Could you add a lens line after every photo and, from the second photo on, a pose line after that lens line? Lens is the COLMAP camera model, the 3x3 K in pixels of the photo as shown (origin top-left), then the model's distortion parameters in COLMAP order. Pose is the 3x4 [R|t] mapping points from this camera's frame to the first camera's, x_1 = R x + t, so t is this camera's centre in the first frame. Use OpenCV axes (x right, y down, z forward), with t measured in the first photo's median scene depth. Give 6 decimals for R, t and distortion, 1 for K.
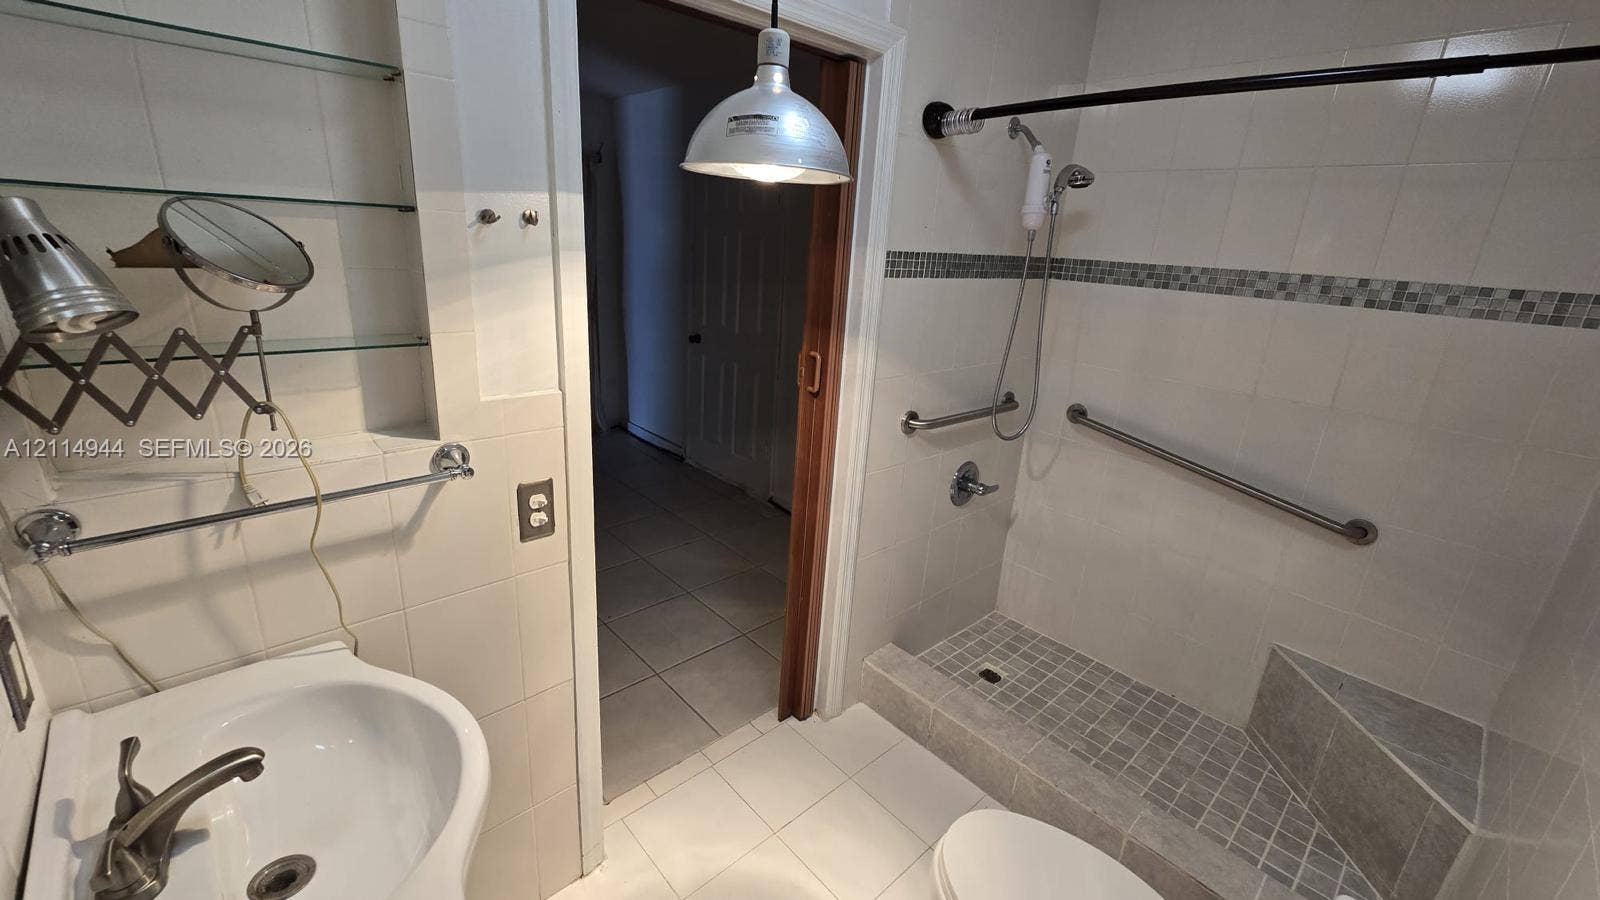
lens RADIAL K [[659.8, 0, 803.2], [0, 659.8, 441.3], [0, 0, 1]] dist [-0.002861, -0.000142]
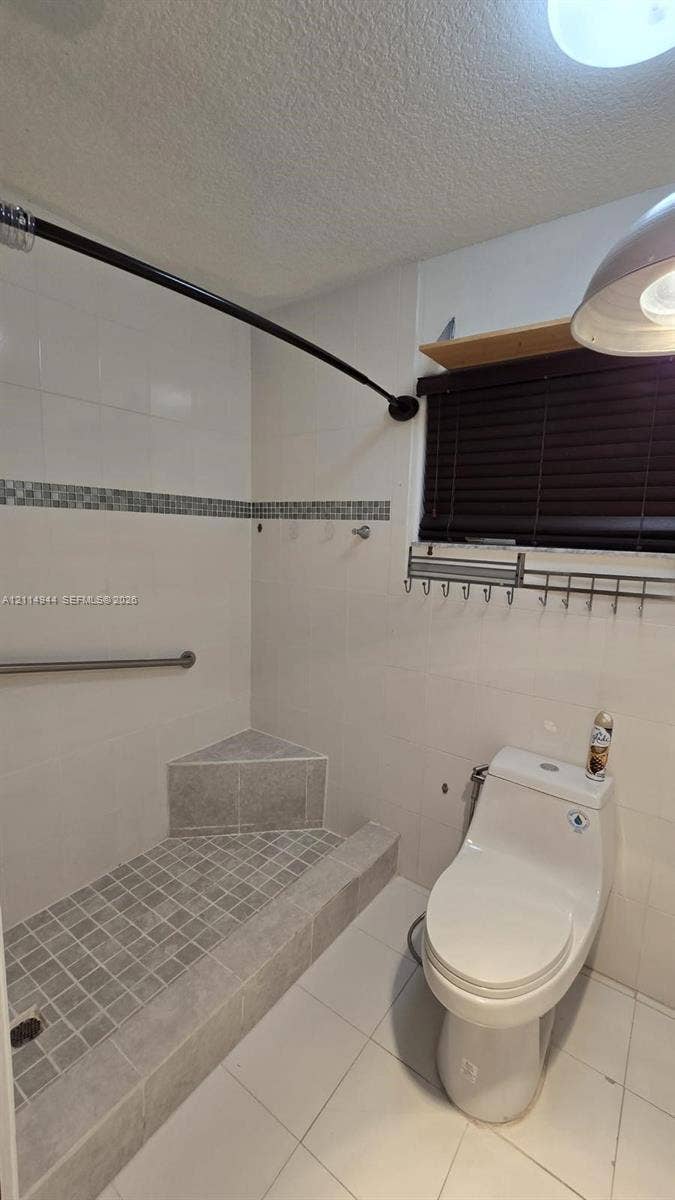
lens RADIAL K [[488.2, 0, 337.5], [0, 488.2, 600.0], [0, 0, 1]] dist [0.000048, -0.000219]
pose [[-0.191884, -0.196390, 0.961567, -0.256777], [0.253631, 0.936567, 0.241897, -0.165961], [-0.948078, 0.290300, -0.129901, 0.746370]]
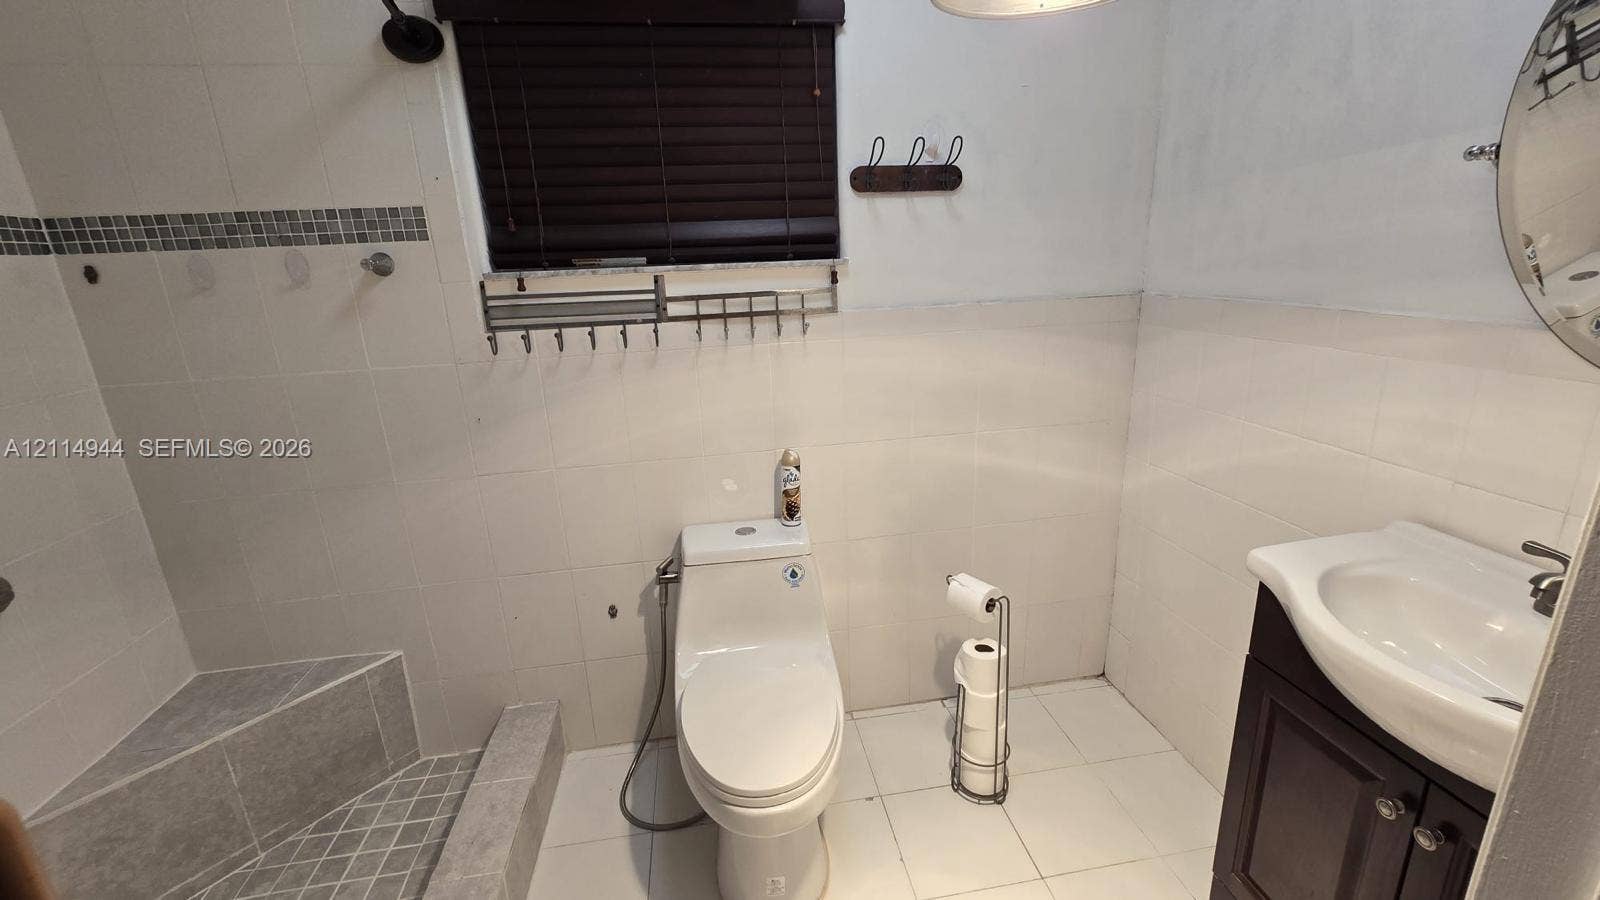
lens RADIAL K [[659.8, 0, 803.2], [0, 659.8, 441.3], [0, 0, 1]] dist [-0.002861, -0.000142]
pose [[-0.830028, -0.178375, 0.528428, -0.139286], [0.161261, 0.830248, 0.533558, -0.199585], [-0.533900, 0.528083, -0.660363, 0.876100]]
